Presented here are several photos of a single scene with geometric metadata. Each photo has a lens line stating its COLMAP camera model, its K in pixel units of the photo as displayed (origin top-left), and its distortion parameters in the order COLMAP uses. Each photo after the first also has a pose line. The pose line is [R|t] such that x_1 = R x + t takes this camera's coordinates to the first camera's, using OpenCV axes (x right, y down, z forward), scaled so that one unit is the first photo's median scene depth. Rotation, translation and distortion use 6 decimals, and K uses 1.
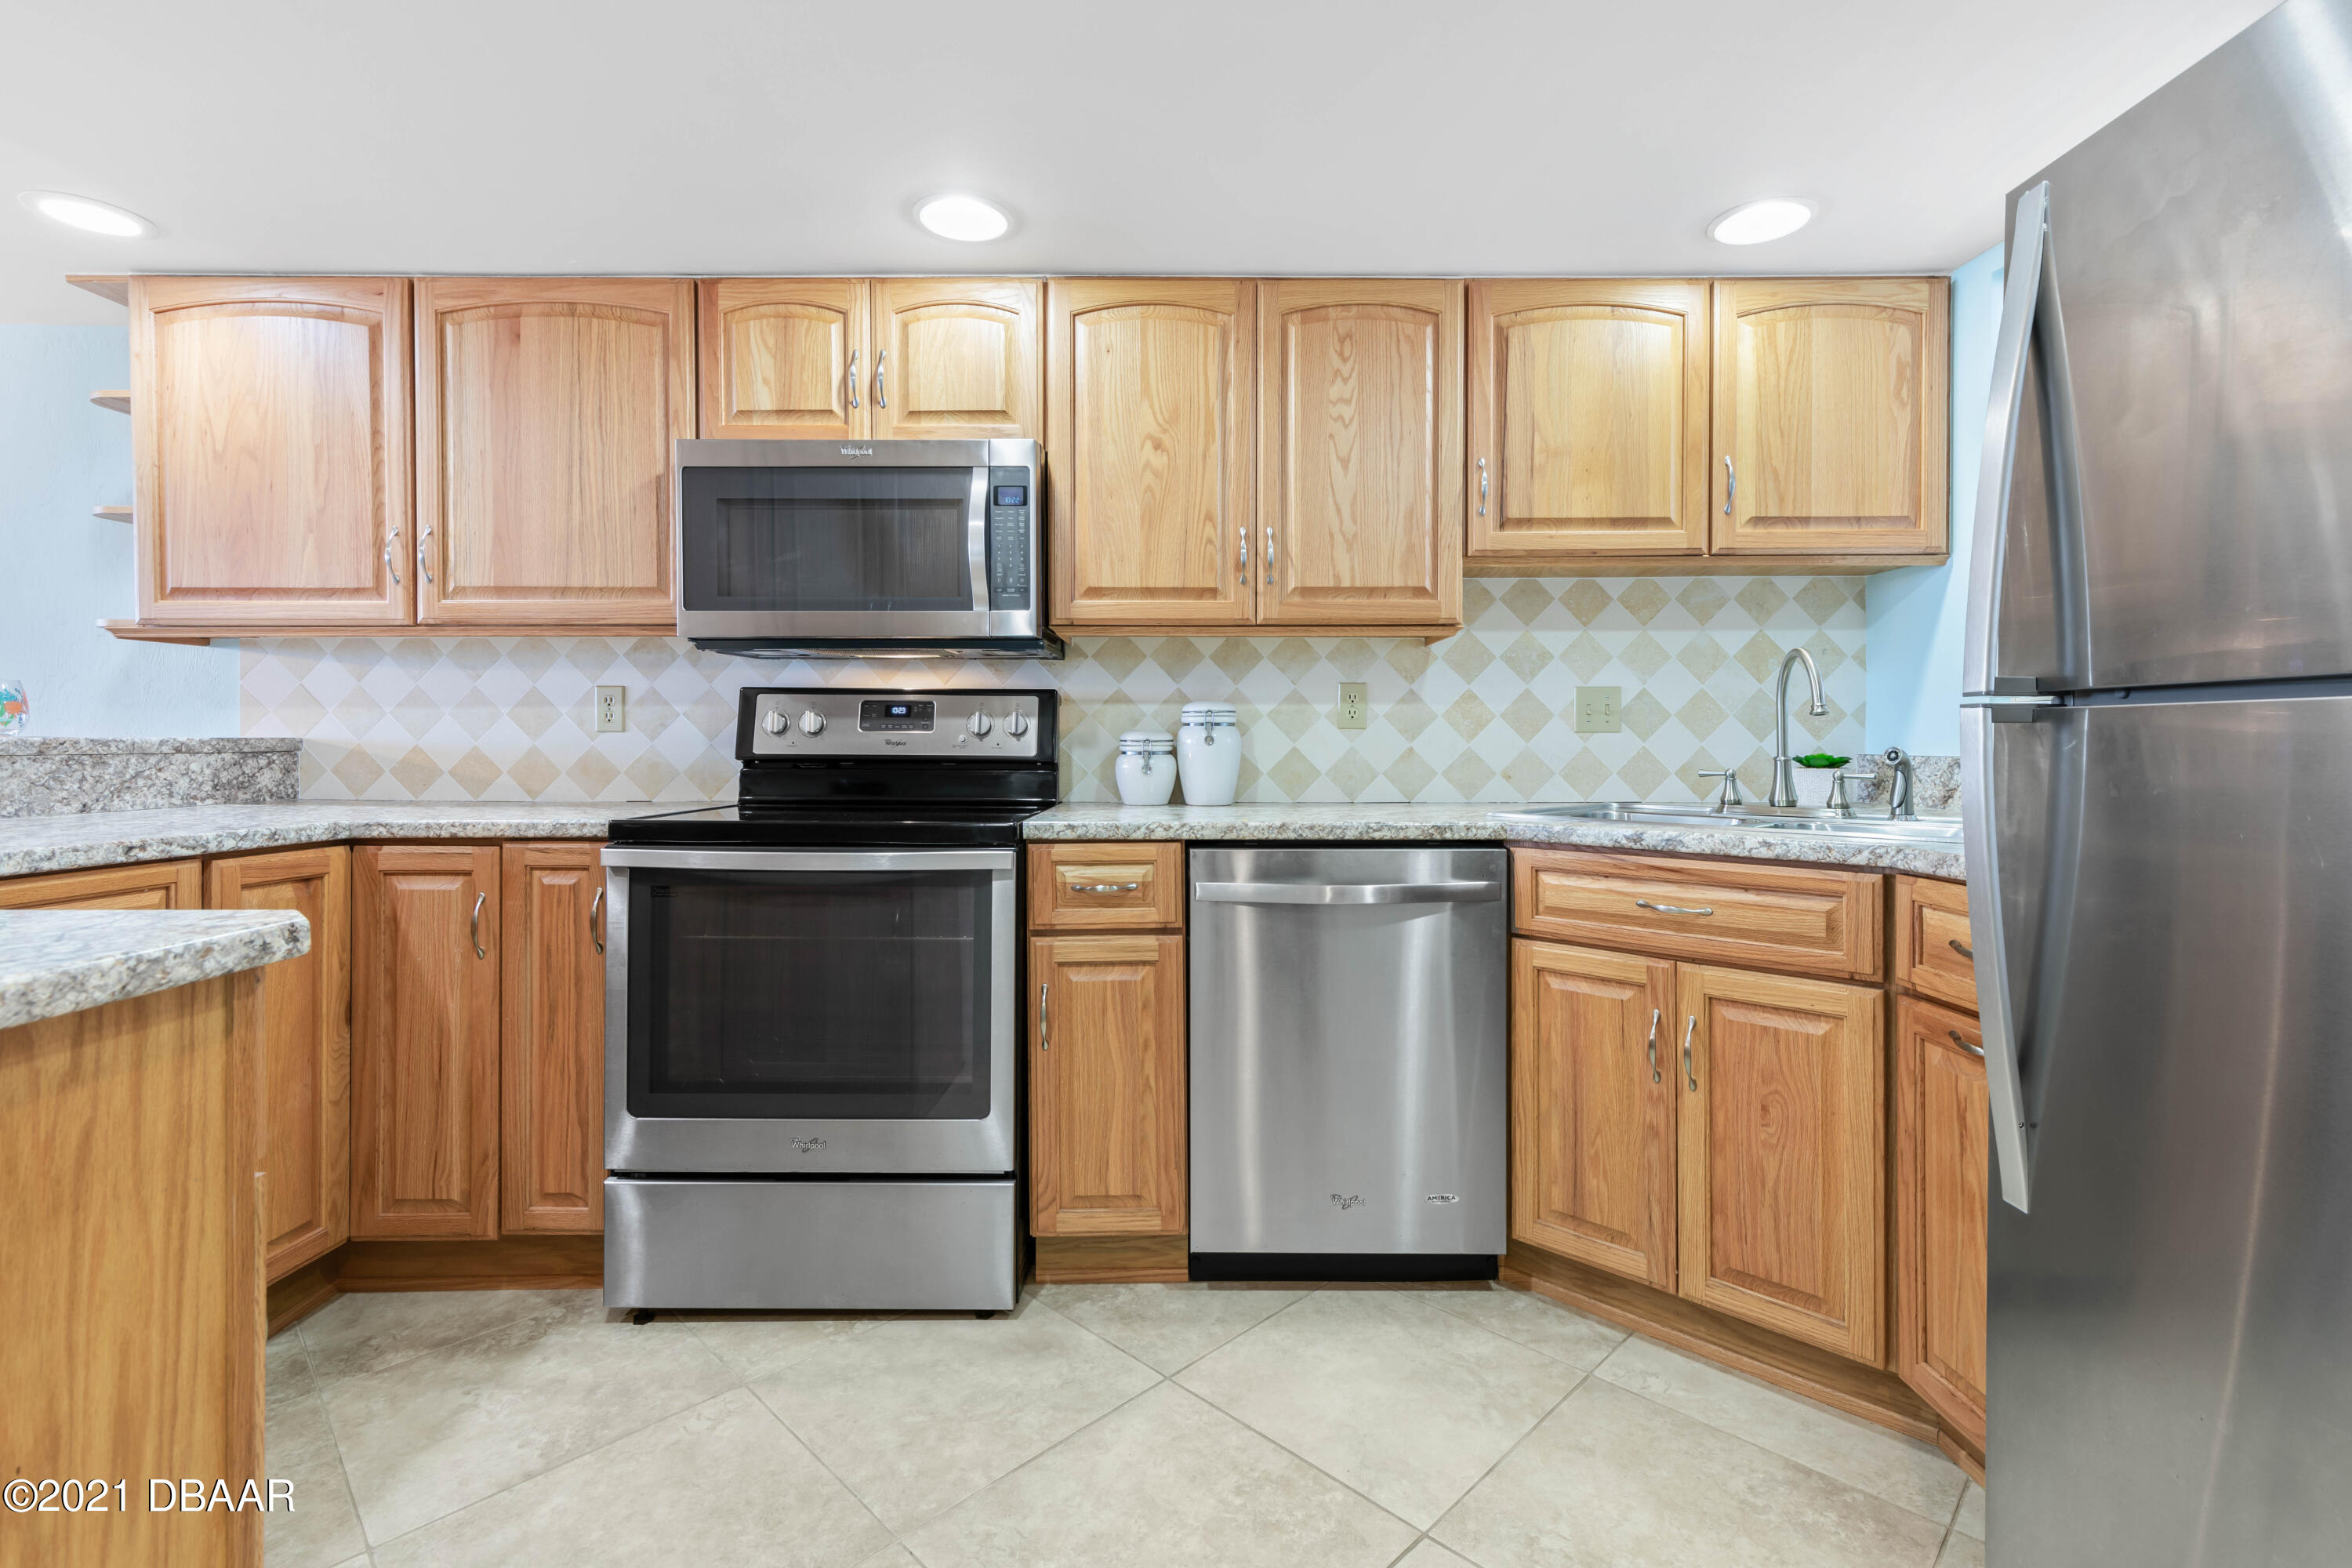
lens RADIAL K [[1132.8, 0, 1181.4], [0, 1132.8, 759.1], [0, 0, 1]] dist [0.002458, 0.001749]
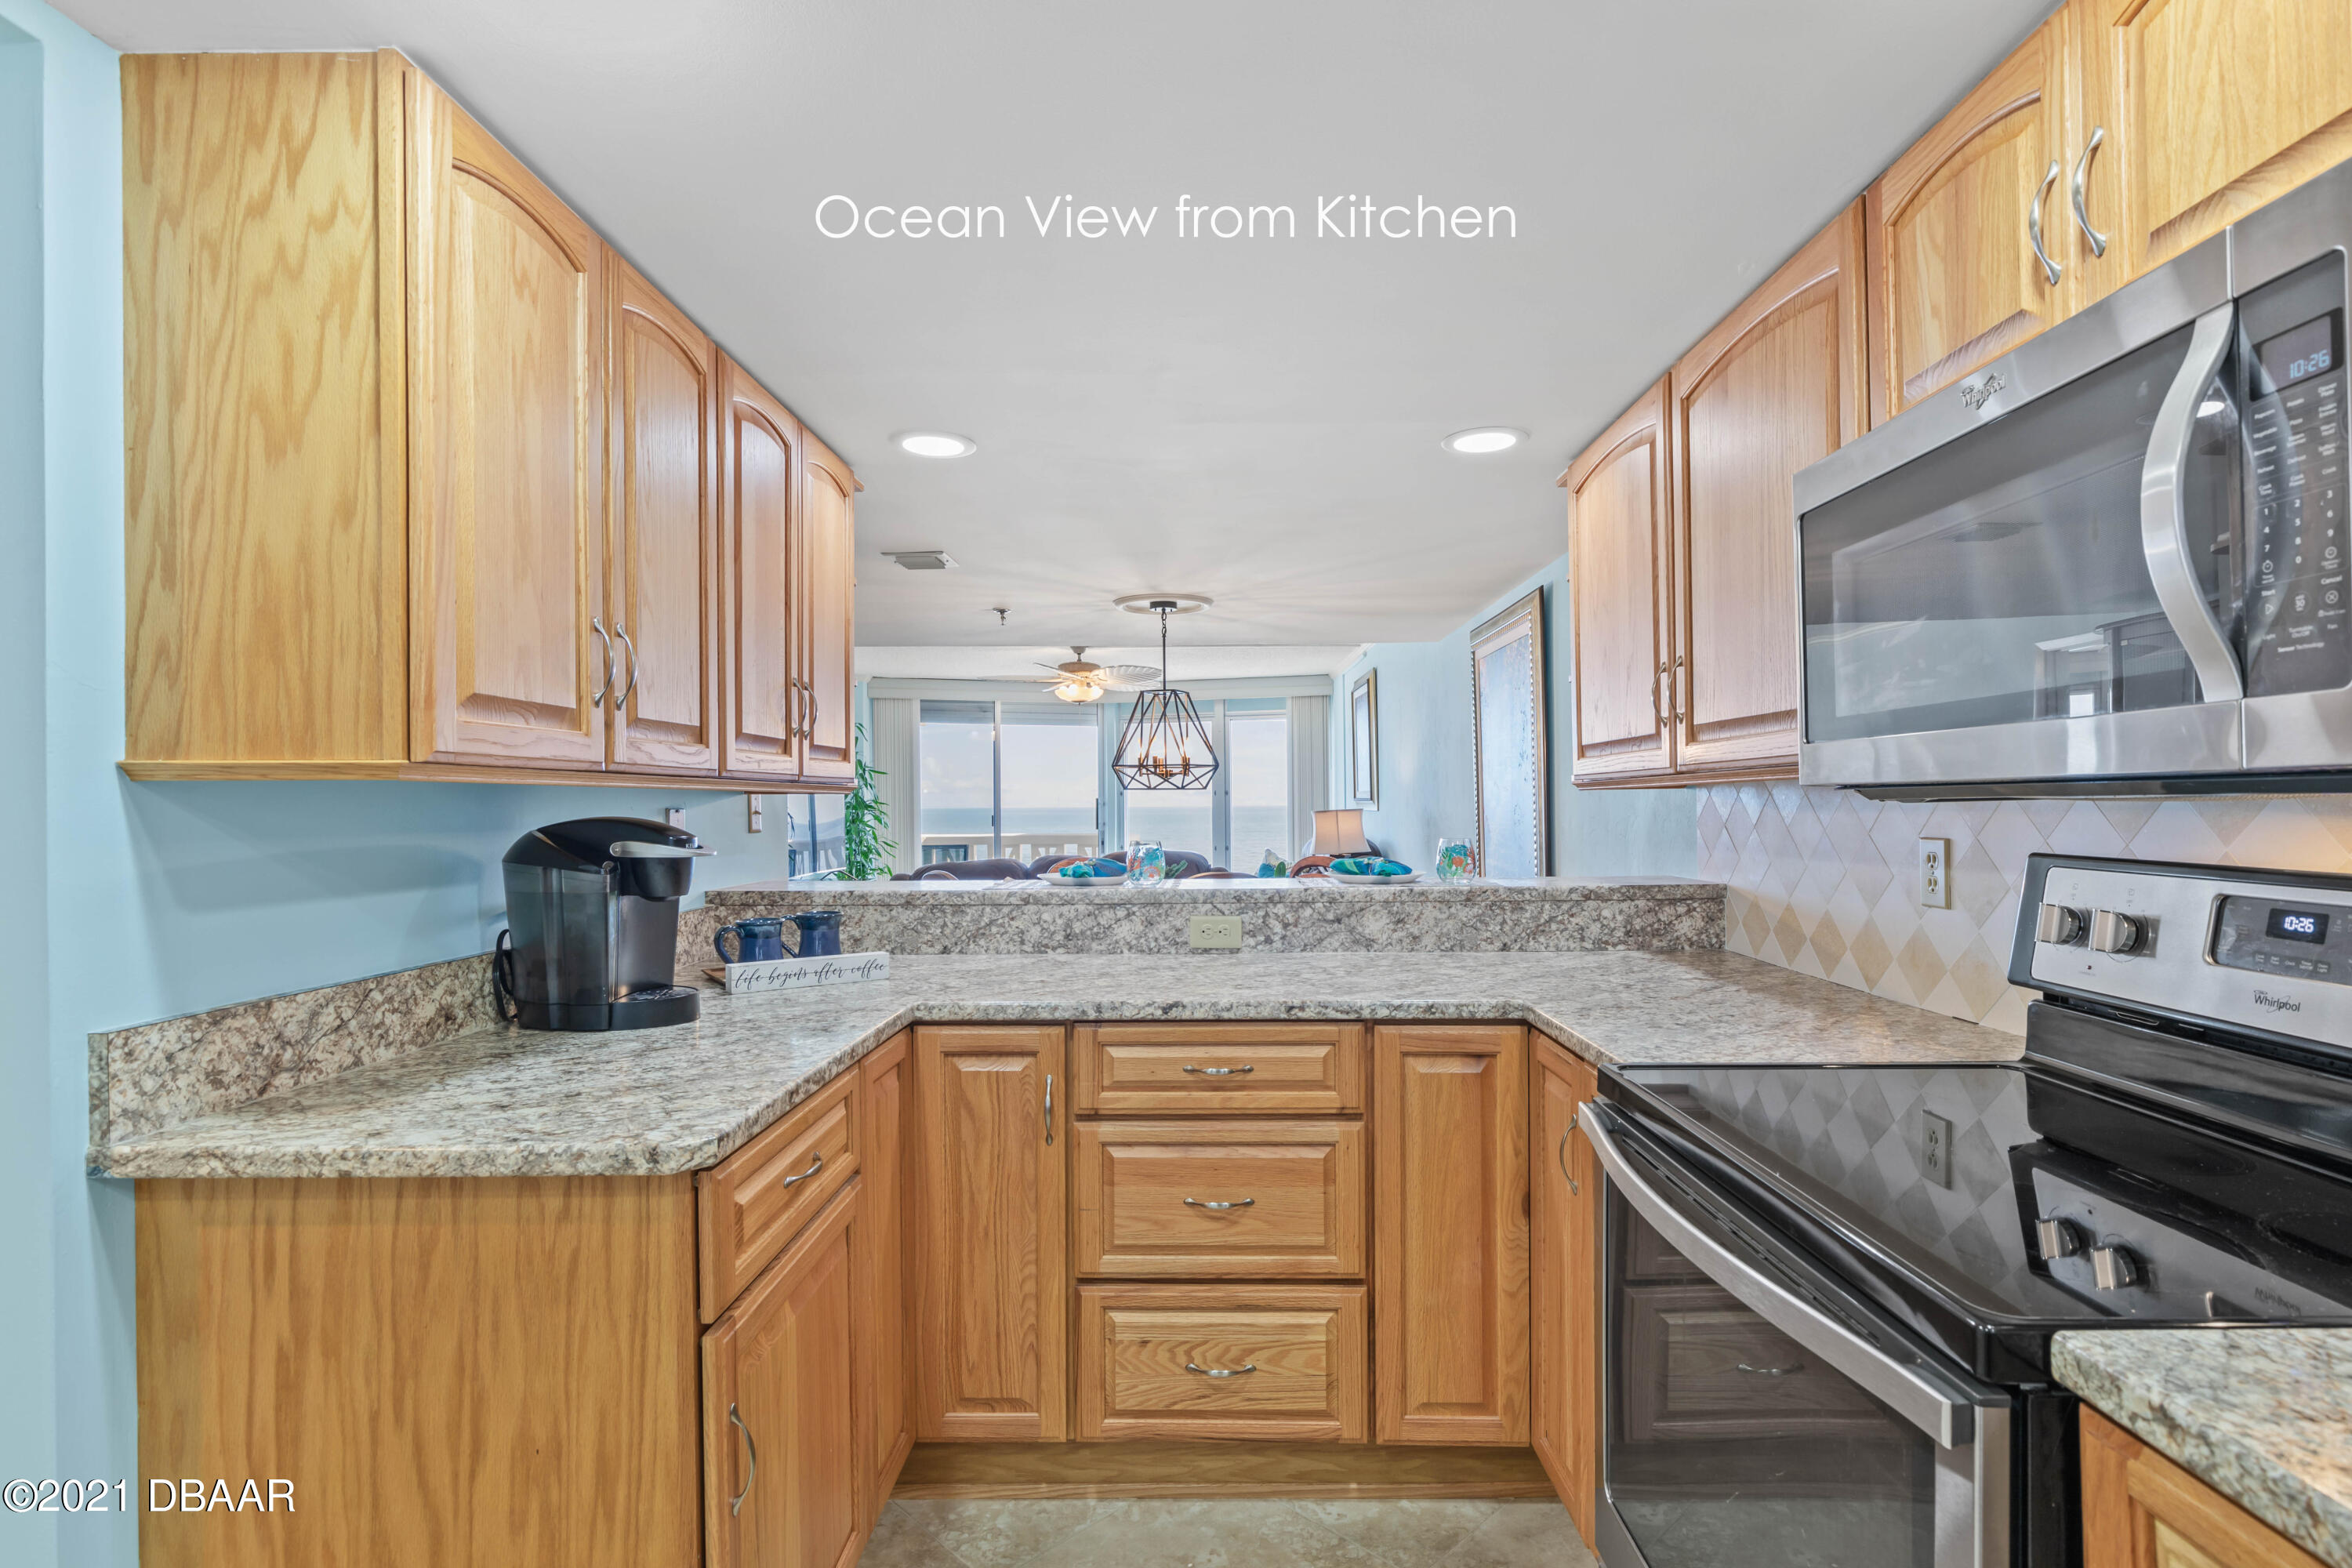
lens RADIAL K [[1131.9, 0, 1179.7], [0, 1131.9, 807.9], [0, 0, 1]] dist [-0.003066, -0.000741]
pose [[-0.012513, -0.000815, -0.999921, 0.207458], [-0.000188, 1.000000, -0.000813, -0.104231], [0.999922, 0.000178, -0.012514, 0.724894]]
